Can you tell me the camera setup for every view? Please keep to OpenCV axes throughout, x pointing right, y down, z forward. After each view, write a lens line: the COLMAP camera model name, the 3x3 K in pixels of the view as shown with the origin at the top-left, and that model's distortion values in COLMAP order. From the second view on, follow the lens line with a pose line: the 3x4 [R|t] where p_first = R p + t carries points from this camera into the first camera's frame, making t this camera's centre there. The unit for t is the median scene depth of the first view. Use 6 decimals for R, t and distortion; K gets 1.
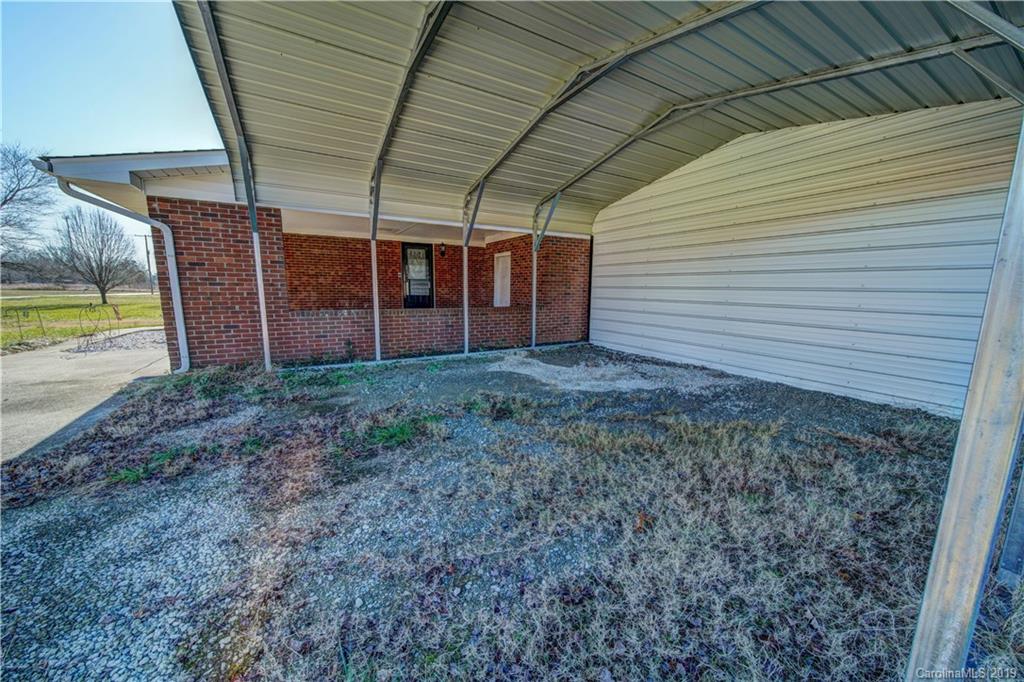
lens RADIAL K [[360.0, 0, 513.5], [0, 360.0, 342.3], [0, 0, 1]] dist [-0.001474, -0.000414]
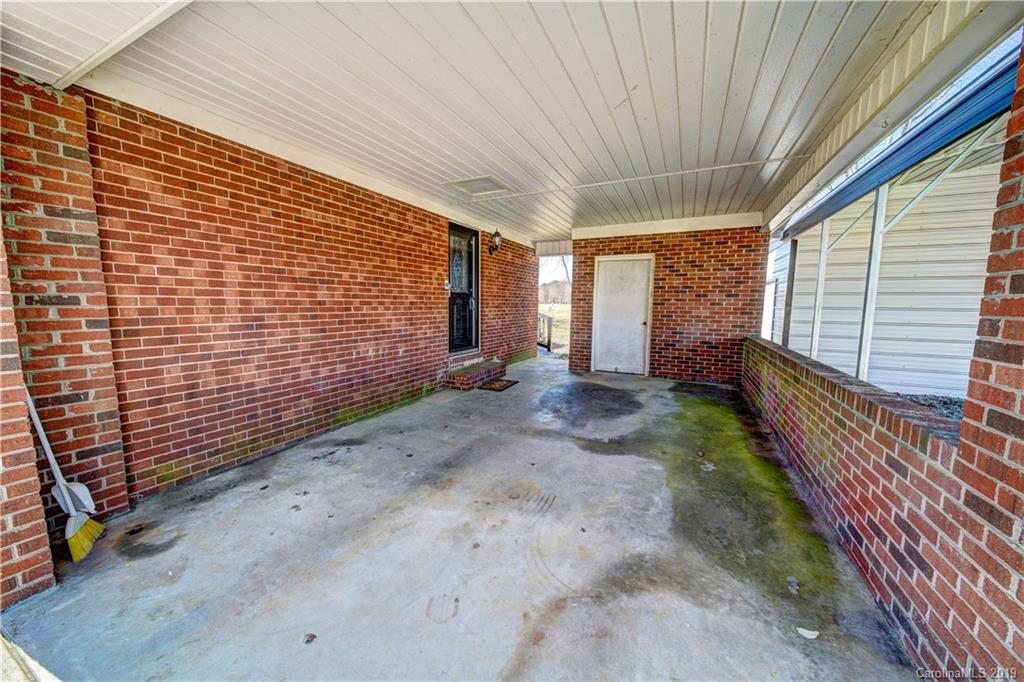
lens RADIAL K [[360.0, 0, 513.5], [0, 360.0, 342.3], [0, 0, 1]] dist [-0.001474, -0.000414]
pose [[0.830485, -0.065012, 0.553234, -0.584532], [0.084956, 0.996330, -0.010451, -0.104073], [-0.550524, 0.055680, 0.832960, 0.592657]]
